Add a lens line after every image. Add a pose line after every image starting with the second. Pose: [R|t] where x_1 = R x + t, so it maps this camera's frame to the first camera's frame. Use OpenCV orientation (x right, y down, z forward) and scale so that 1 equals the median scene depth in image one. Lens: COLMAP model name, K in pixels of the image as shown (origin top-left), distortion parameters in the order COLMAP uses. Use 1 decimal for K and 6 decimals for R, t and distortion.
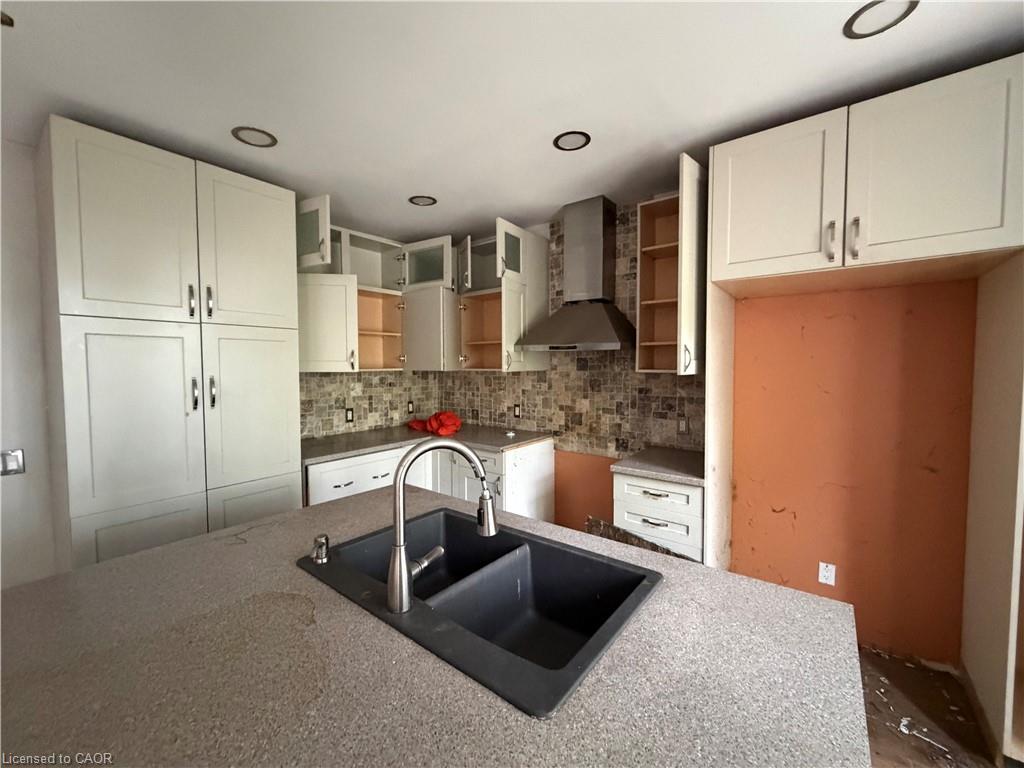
lens RADIAL K [[408.1, 0, 510.2], [0, 408.1, 382.6], [0, 0, 1]] dist [-0.001349, 0.000014]
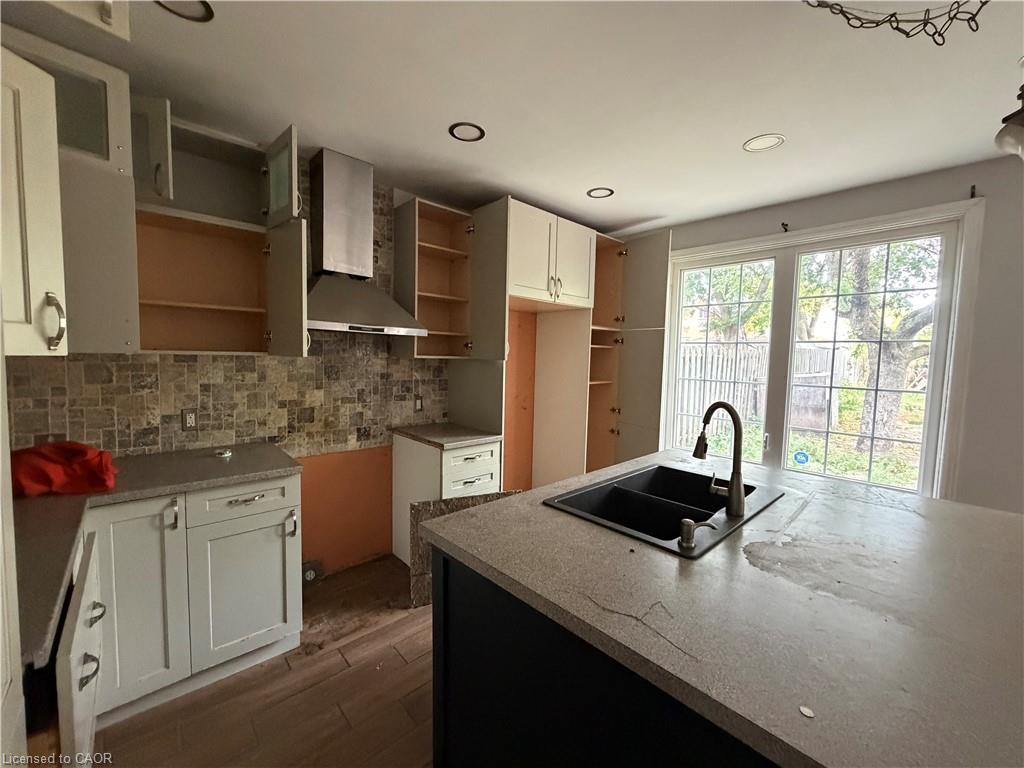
lens RADIAL K [[408.1, 0, 510.2], [0, 408.1, 382.6], [0, 0, 1]] dist [-0.001349, 0.000014]
pose [[0.165350, -0.059207, 0.984456, -0.592554], [0.018896, 0.998203, 0.056860, -0.014619], [-0.986054, 0.009201, 0.166172, 0.493012]]
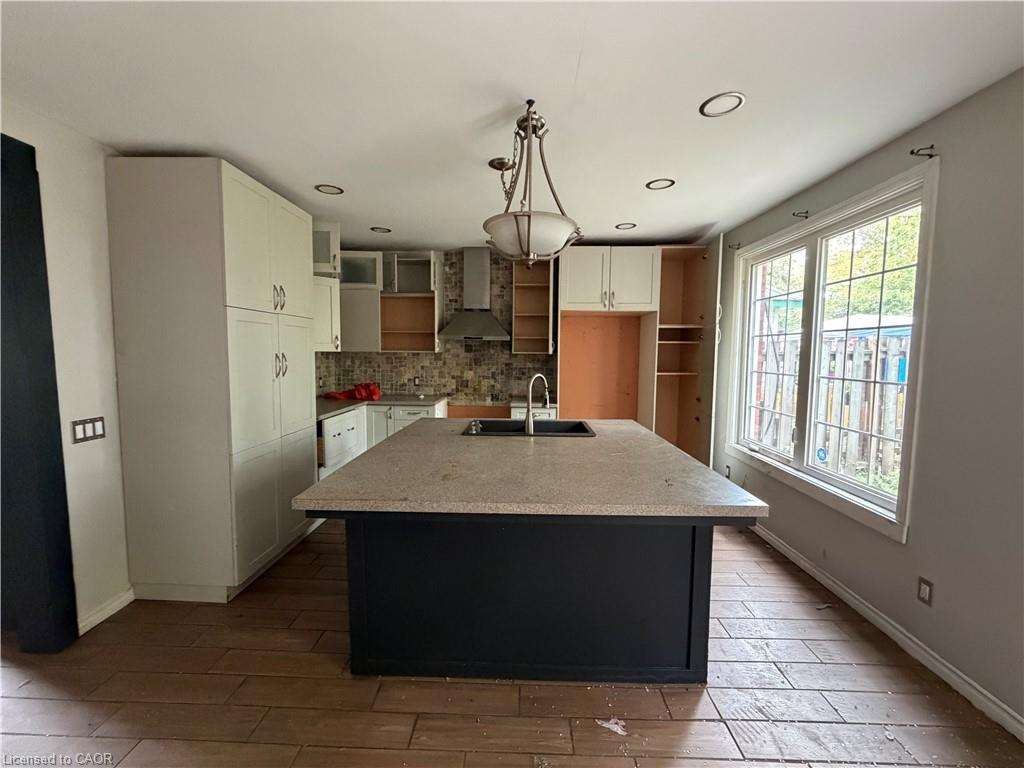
lens RADIAL K [[408.1, 0, 510.2], [0, 408.1, 382.6], [0, 0, 1]] dist [-0.001349, 0.000014]
pose [[0.814744, -0.033904, 0.578829, -0.623563], [0.013745, 0.999138, 0.039175, 0.027338], [-0.579658, -0.023961, 0.814508, -0.380079]]
